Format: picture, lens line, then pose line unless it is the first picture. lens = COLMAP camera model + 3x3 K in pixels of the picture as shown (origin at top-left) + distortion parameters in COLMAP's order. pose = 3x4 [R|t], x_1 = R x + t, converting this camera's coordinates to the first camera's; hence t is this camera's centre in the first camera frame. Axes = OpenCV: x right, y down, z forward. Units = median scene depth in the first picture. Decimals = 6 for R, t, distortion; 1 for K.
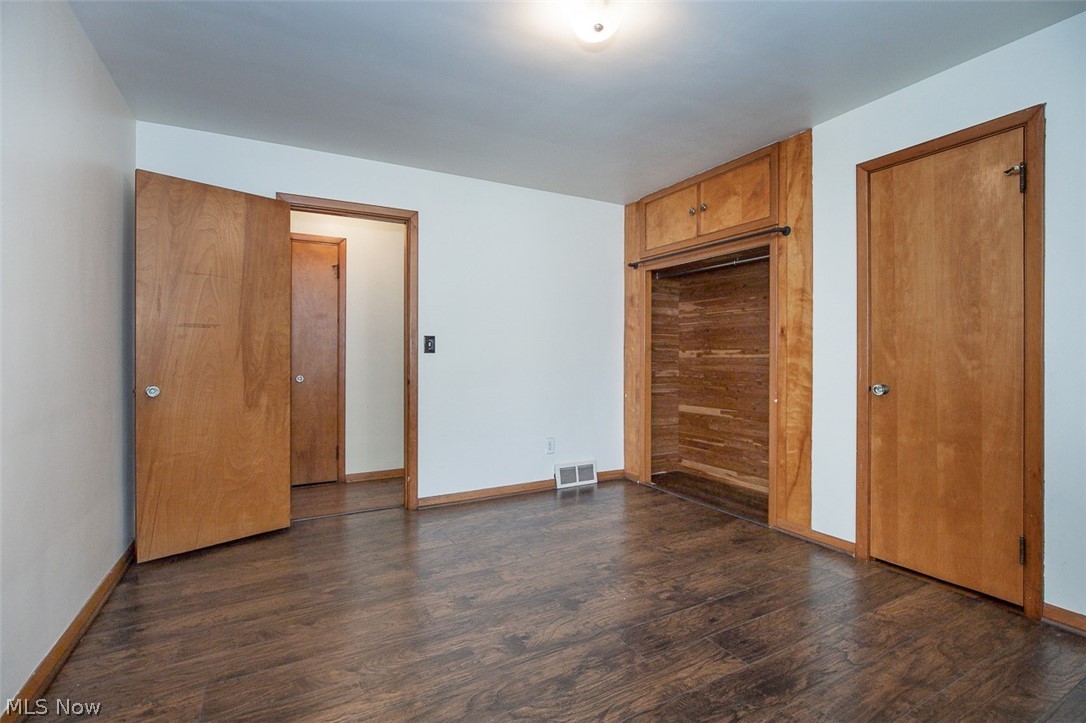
lens RADIAL K [[500.9, 0, 542.5], [0, 500.9, 377.3], [0, 0, 1]] dist [0.001034, 0.000288]
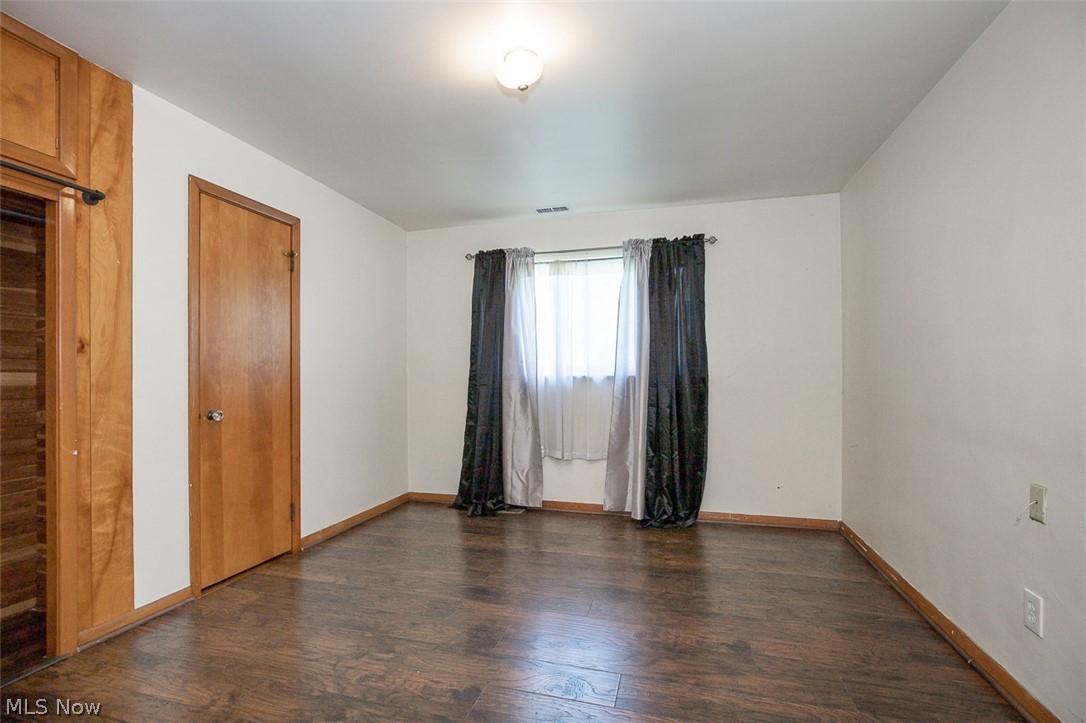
lens RADIAL K [[500.9, 0, 542.5], [0, 500.9, 377.3], [0, 0, 1]] dist [0.001034, 0.000288]
pose [[-0.716165, -0.000795, 0.697931, -0.495253], [0.026865, 0.999227, 0.028705, -0.060441], [-0.697414, 0.039308, -0.715590, 1.245443]]
